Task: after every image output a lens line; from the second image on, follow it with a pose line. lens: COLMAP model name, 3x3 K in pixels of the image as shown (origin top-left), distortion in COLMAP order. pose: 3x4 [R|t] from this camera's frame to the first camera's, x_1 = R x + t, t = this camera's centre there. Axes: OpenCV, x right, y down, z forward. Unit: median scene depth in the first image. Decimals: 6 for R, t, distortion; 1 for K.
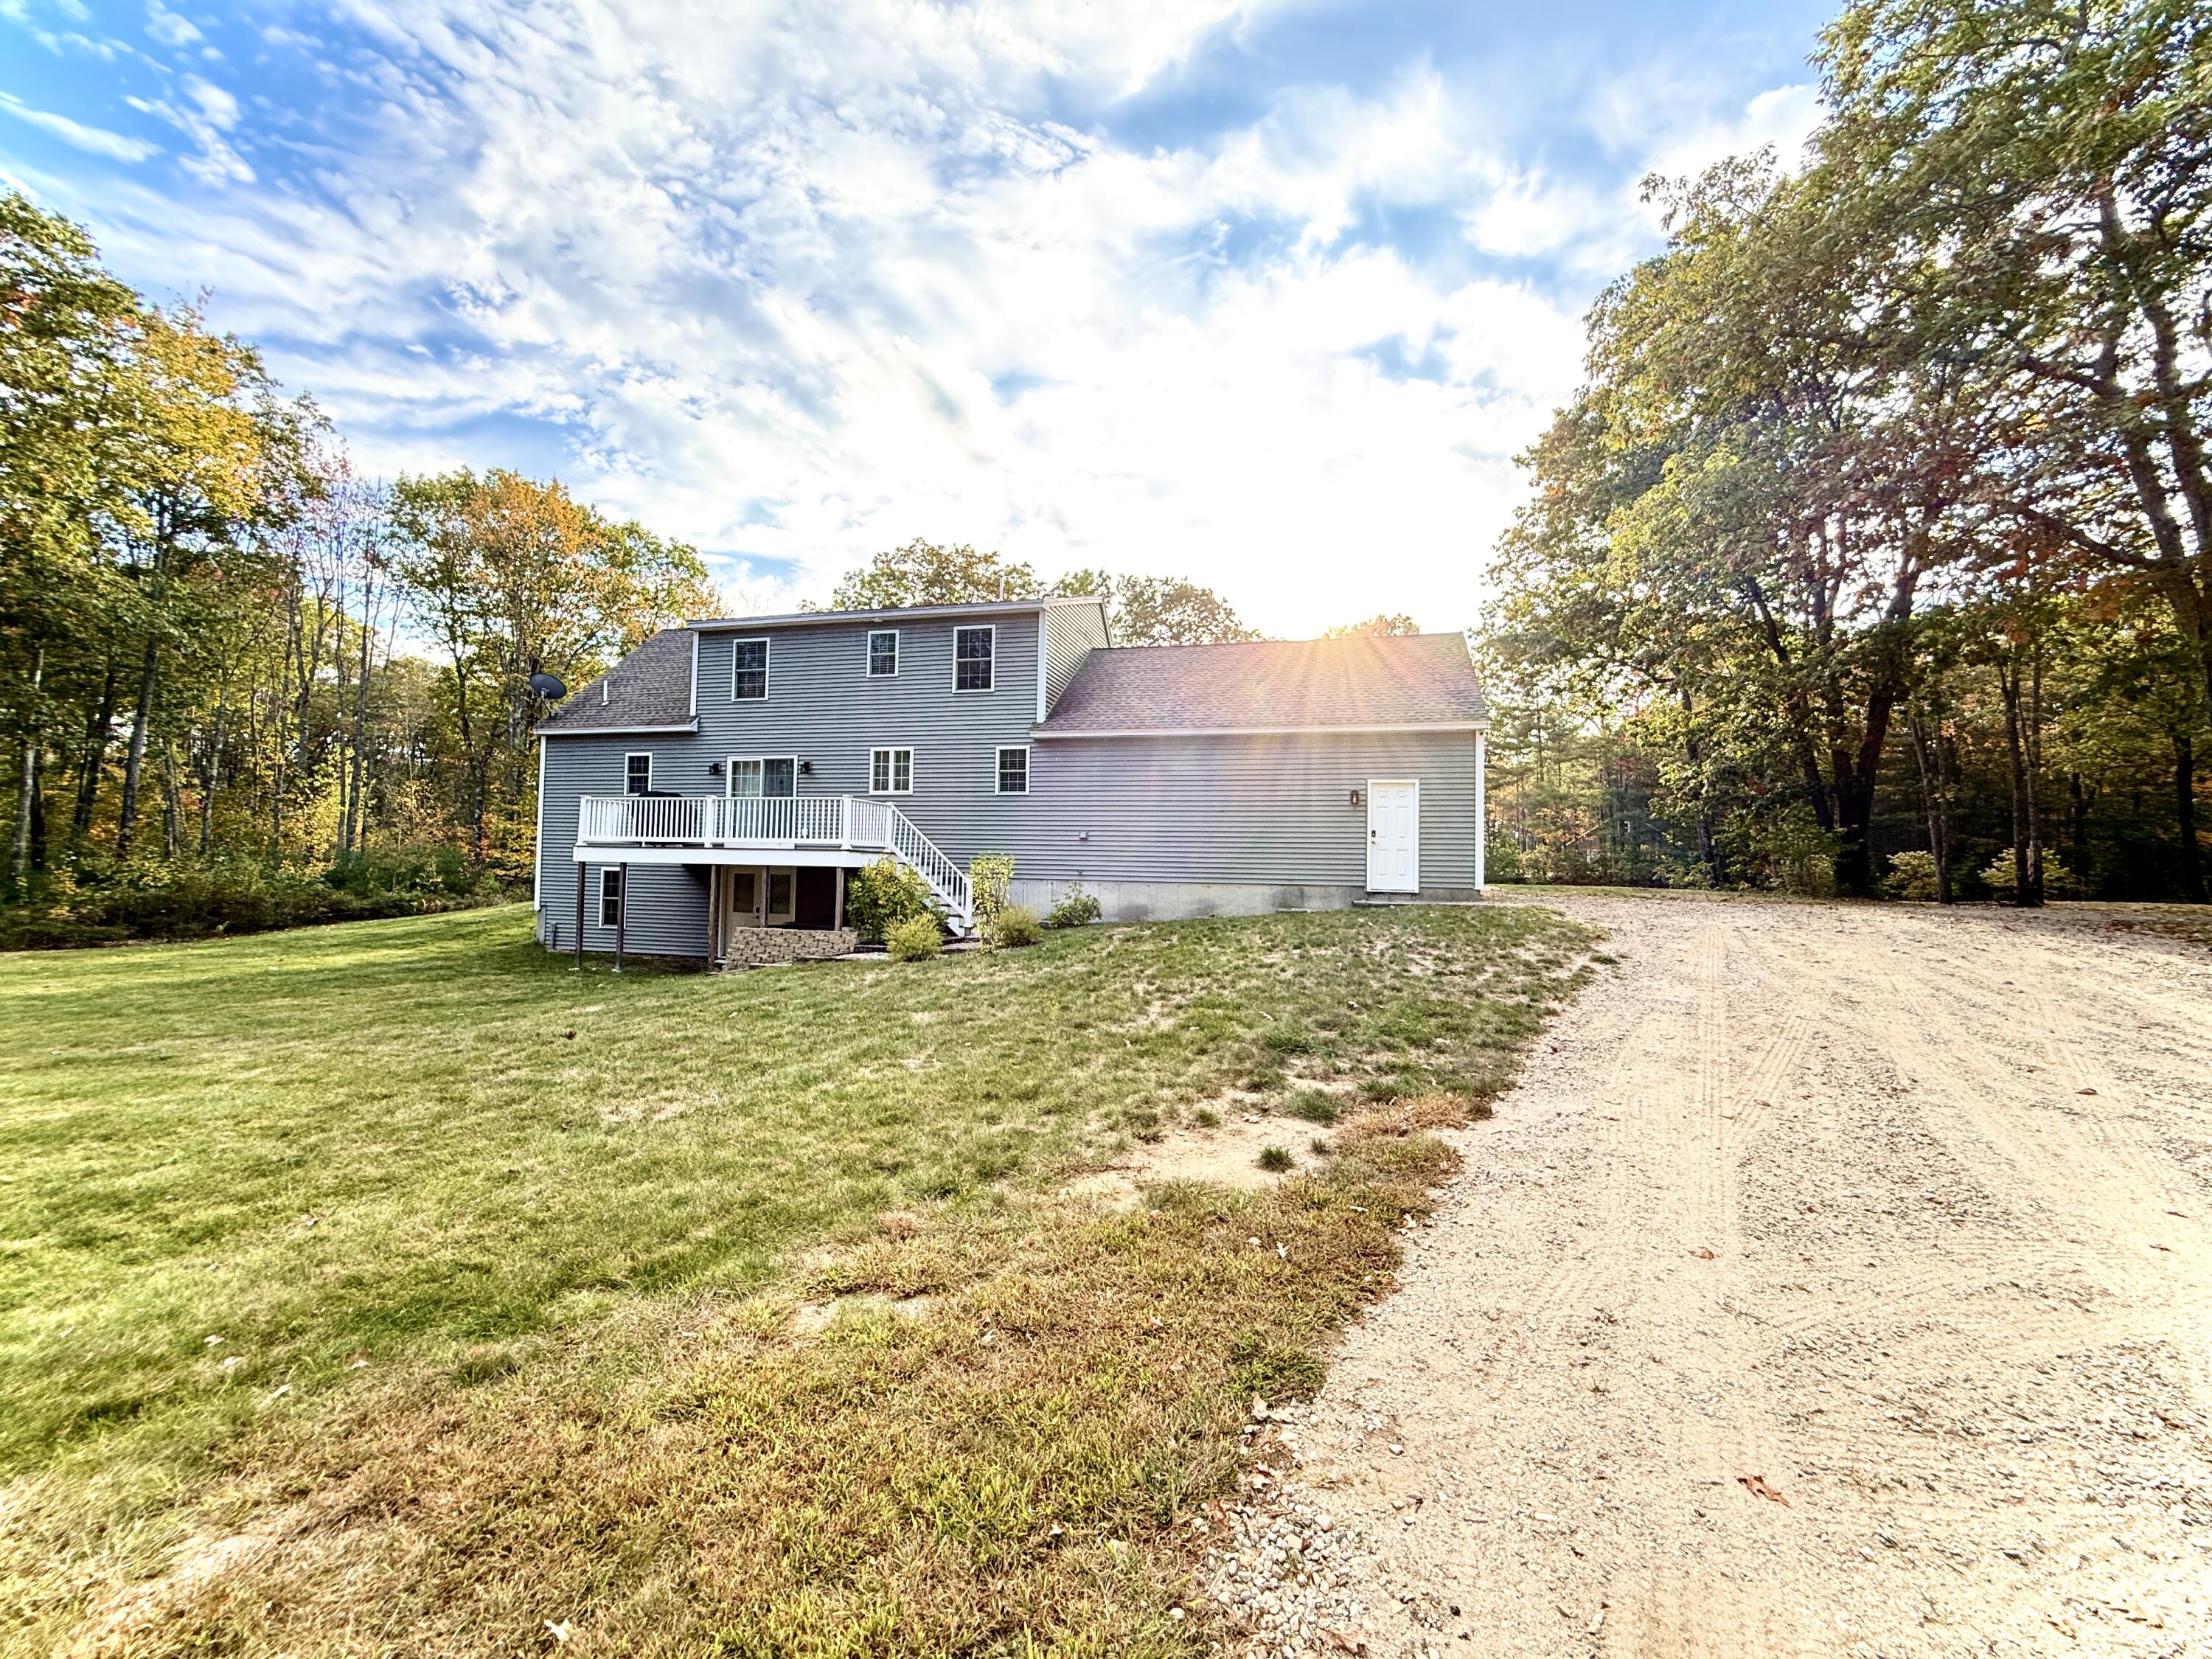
lens RADIAL K [[890.9, 0, 1106.0], [0, 890.9, 829.5], [0, 0, 1]] dist [-0.000099, -0.000100]
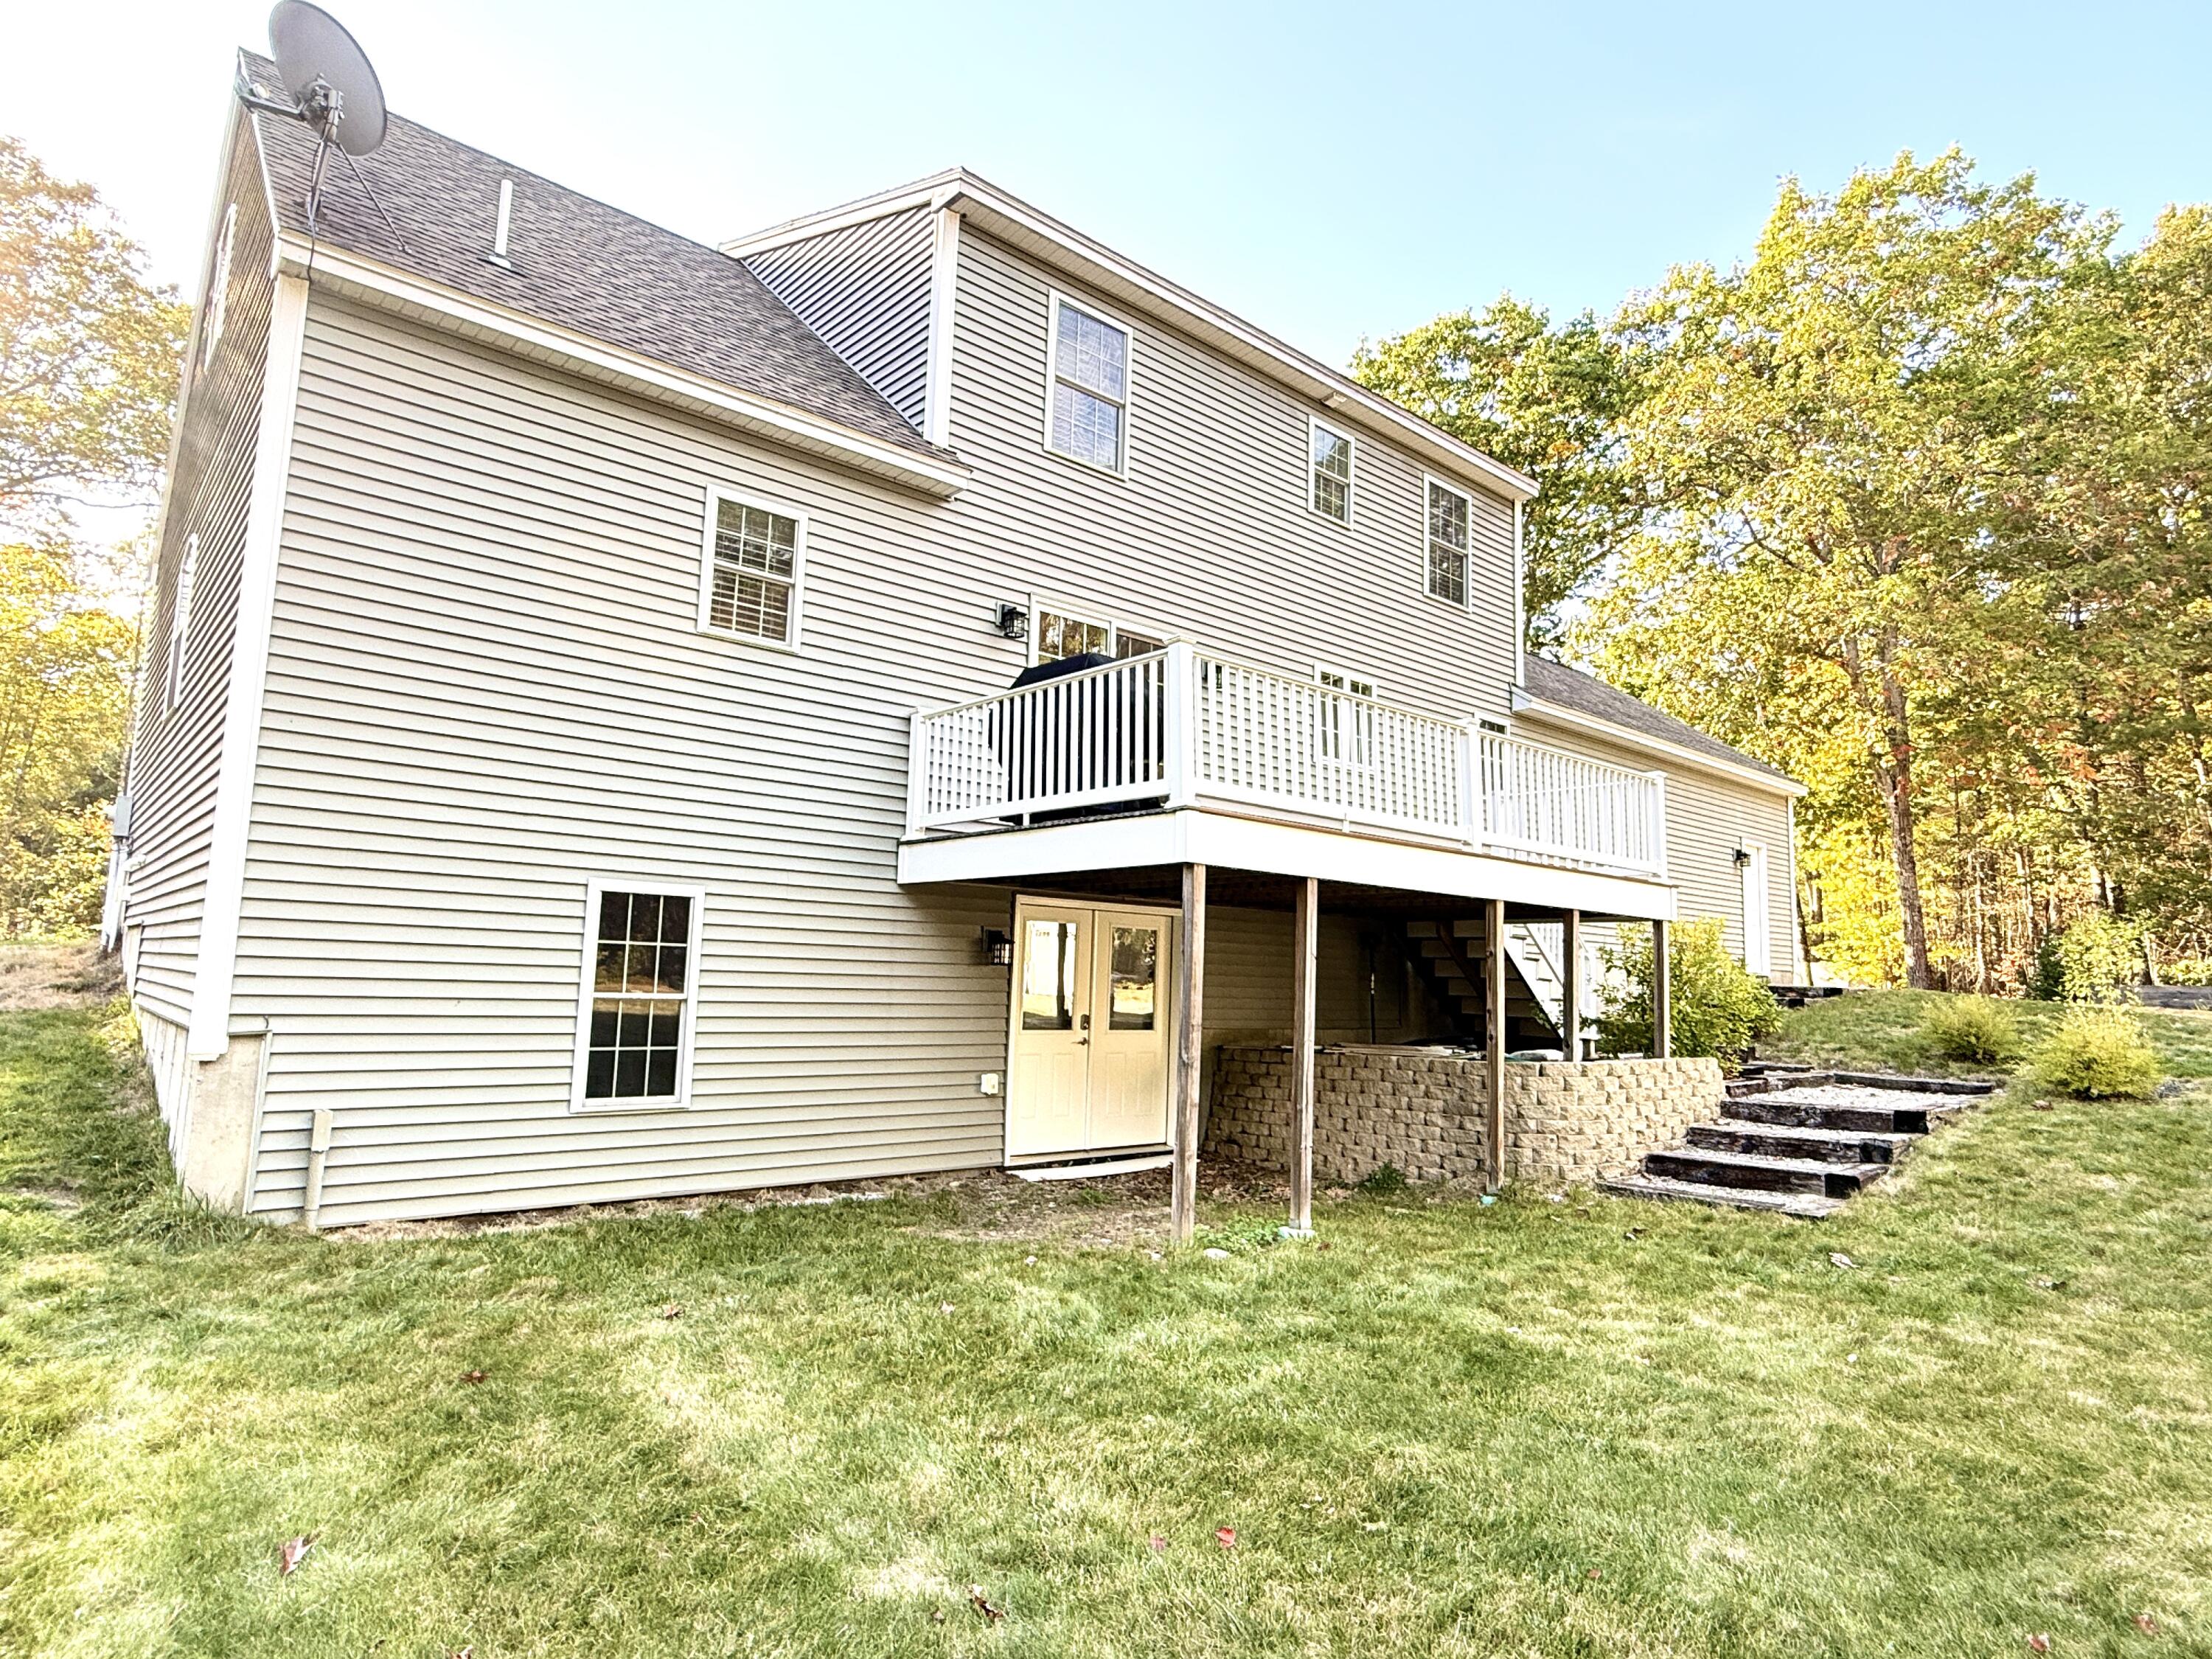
lens RADIAL K [[1238.9, 0, 1106.0], [0, 1238.9, 829.5], [0, 0, 1]] dist [0.000125, 0.000119]
pose [[0.574660, 0.102166, 0.811990, -0.823587], [-0.053739, 0.994747, -0.087129, 0.055350], [-0.816626, 0.006434, 0.577131, 0.706917]]
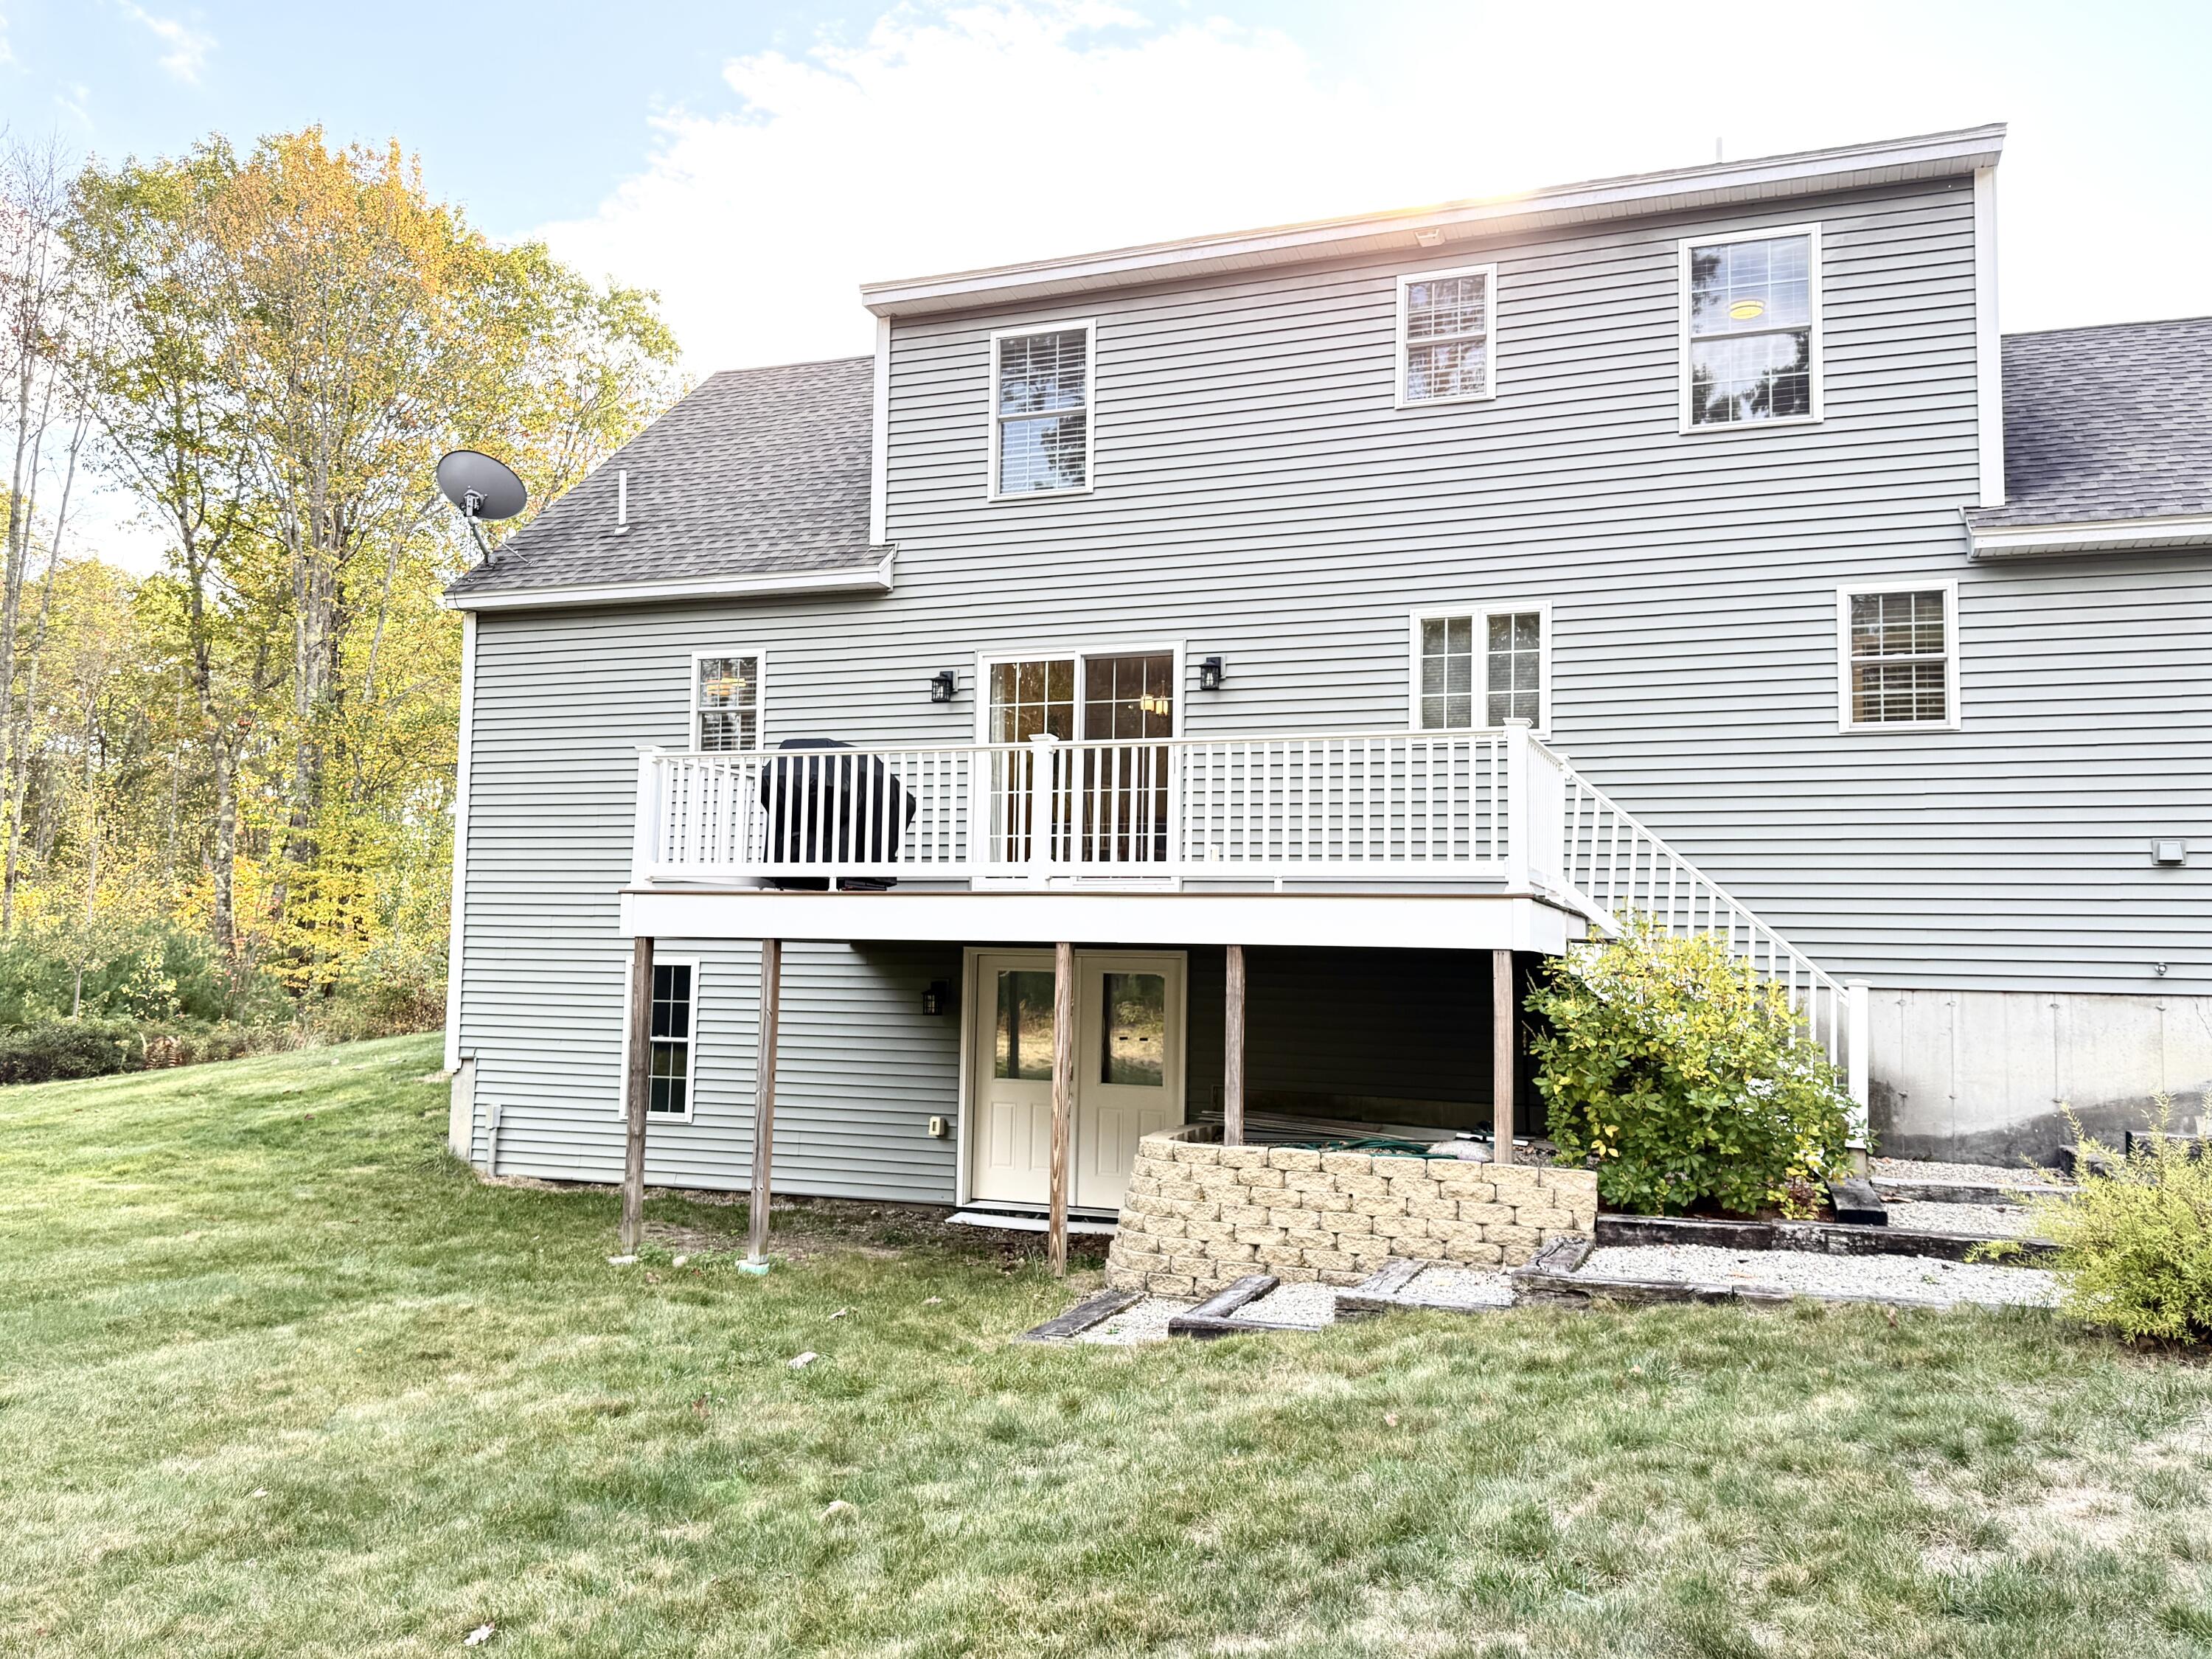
lens RADIAL K [[1689.1, 0, 1106.0], [0, 1689.1, 829.5], [0, 0, 1]] dist [0.093727, -0.107524]
pose [[0.992862, -0.008056, -0.118999, -0.298530], [0.003651, 0.999302, -0.037189, 0.017613], [0.119216, 0.036489, 0.992198, 0.330161]]
